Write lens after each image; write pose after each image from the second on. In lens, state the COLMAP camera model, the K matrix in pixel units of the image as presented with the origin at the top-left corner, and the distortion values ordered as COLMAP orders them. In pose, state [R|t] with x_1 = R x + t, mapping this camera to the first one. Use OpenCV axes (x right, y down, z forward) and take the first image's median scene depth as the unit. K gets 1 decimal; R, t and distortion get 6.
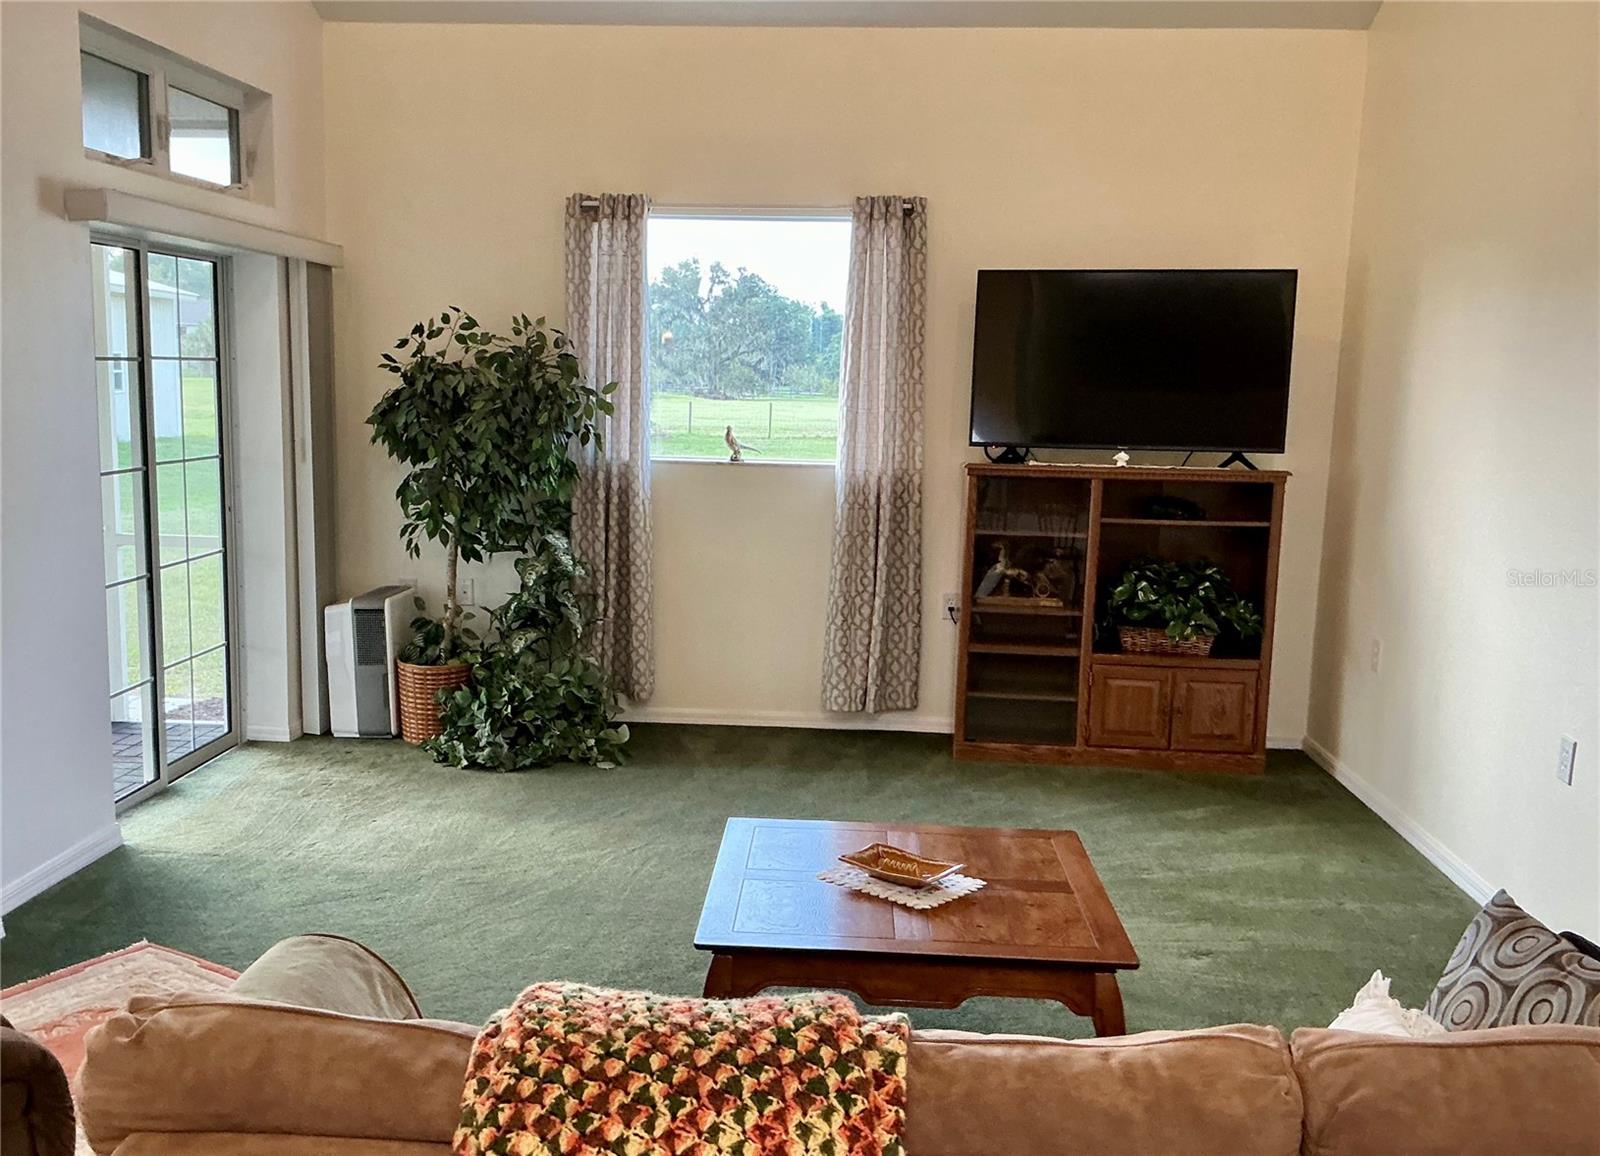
lens RADIAL K [[1544.7, 0, 775.8], [0, 1544.7, 624.2], [0, 0, 1]] dist [0.070961, 0.000000]
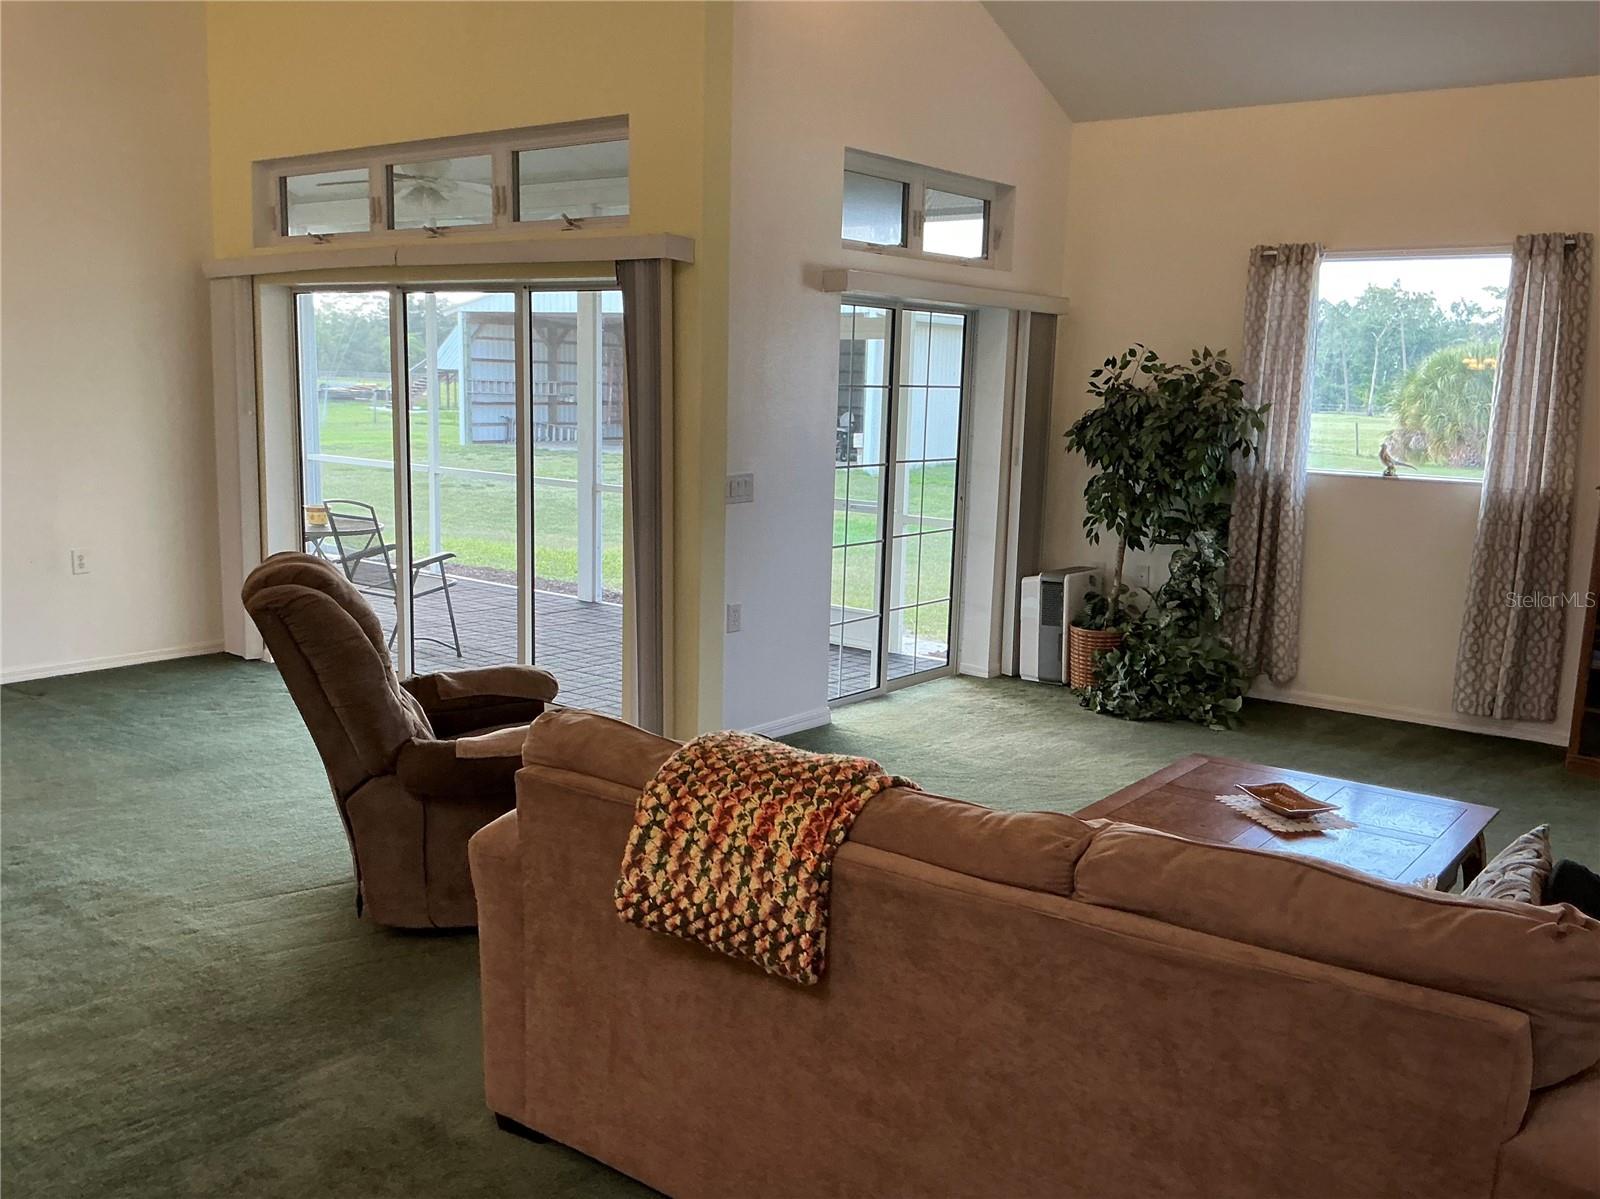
lens RADIAL K [[1412.4, 0, 794.3], [0, 1412.4, 604.0], [0, 0, 1]] dist [0.045597, -0.092335]
pose [[0.830978, 0.087647, -0.549357, 0.198455], [-0.097304, 0.995187, 0.011591, 0.015732], [0.547729, 0.043822, 0.835507, -0.080991]]
